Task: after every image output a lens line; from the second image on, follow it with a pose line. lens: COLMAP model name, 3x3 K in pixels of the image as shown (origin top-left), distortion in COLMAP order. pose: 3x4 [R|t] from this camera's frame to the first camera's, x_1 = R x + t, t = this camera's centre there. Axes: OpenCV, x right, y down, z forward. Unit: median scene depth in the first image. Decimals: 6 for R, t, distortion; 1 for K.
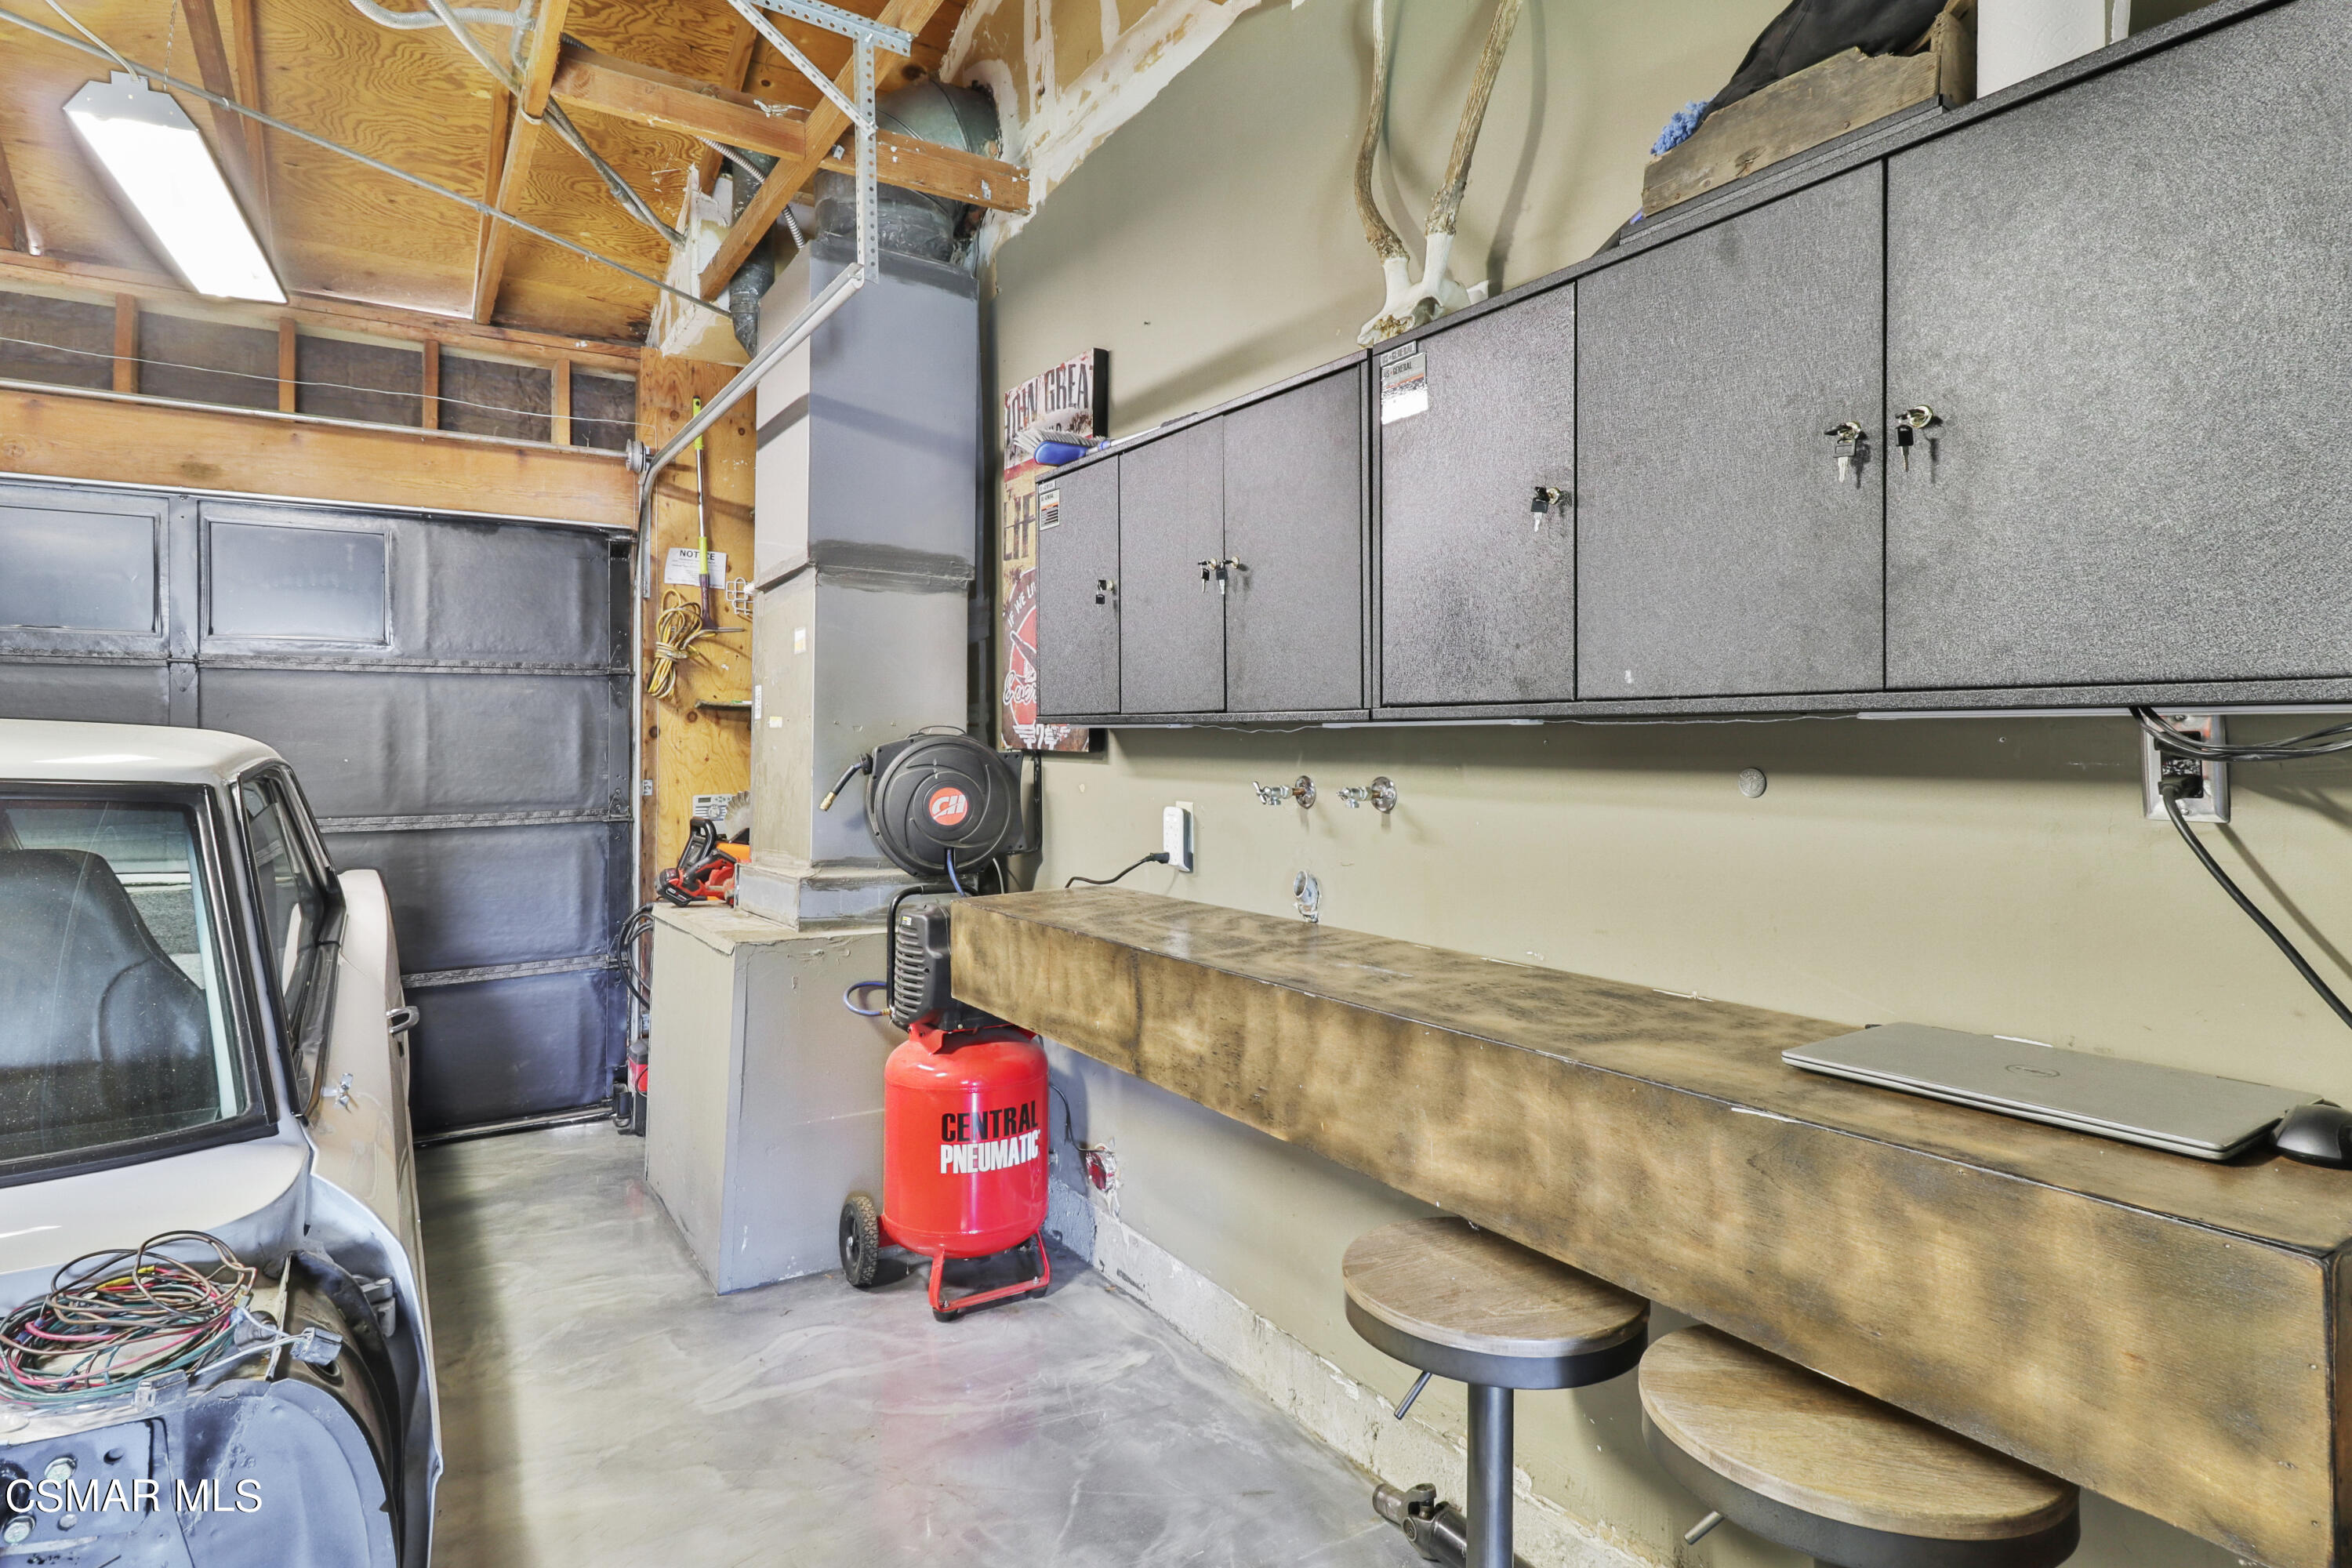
lens RADIAL K [[1205.5, 0, 1164.6], [0, 1205.5, 781.2], [0, 0, 1]] dist [0.027844, -0.011452]
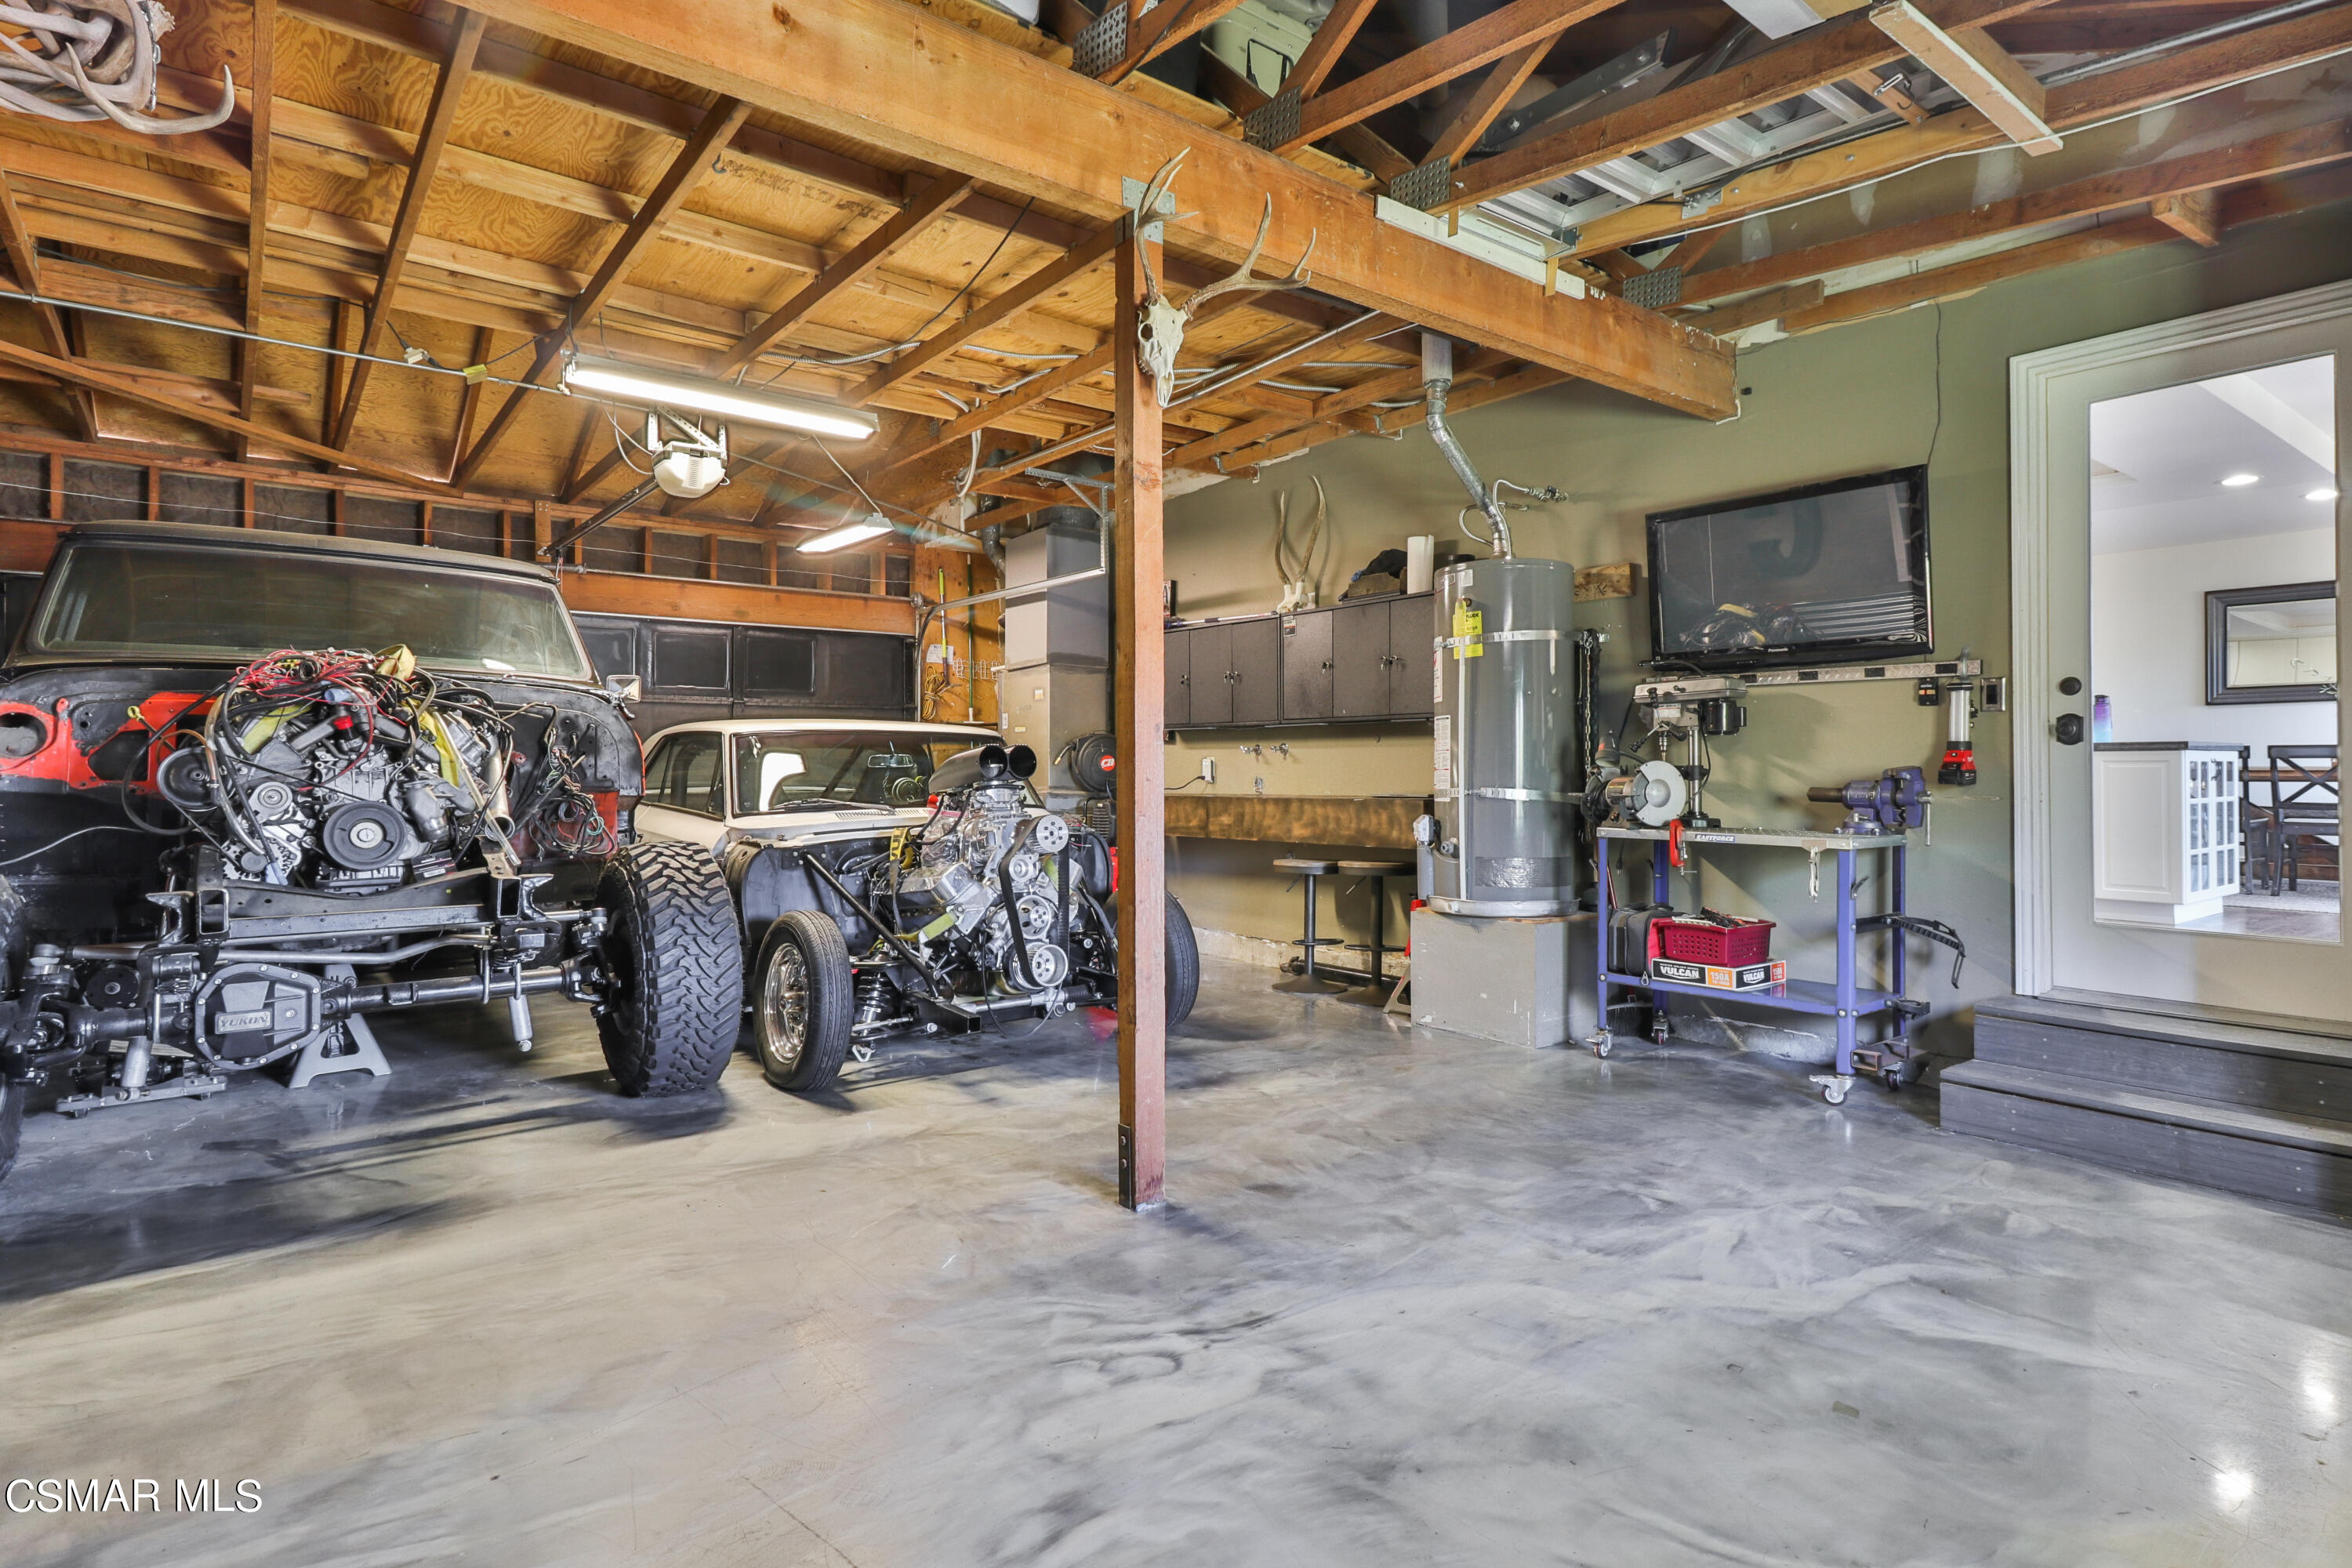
lens RADIAL K [[1205.5, 0, 1164.6], [0, 1205.5, 781.2], [0, 0, 1]] dist [0.027844, -0.011452]
pose [[0.996881, 0.005826, 0.078708, -0.400106], [-0.003503, 0.999555, -0.029614, 0.201624], [-0.078846, 0.029246, 0.996458, -2.239498]]
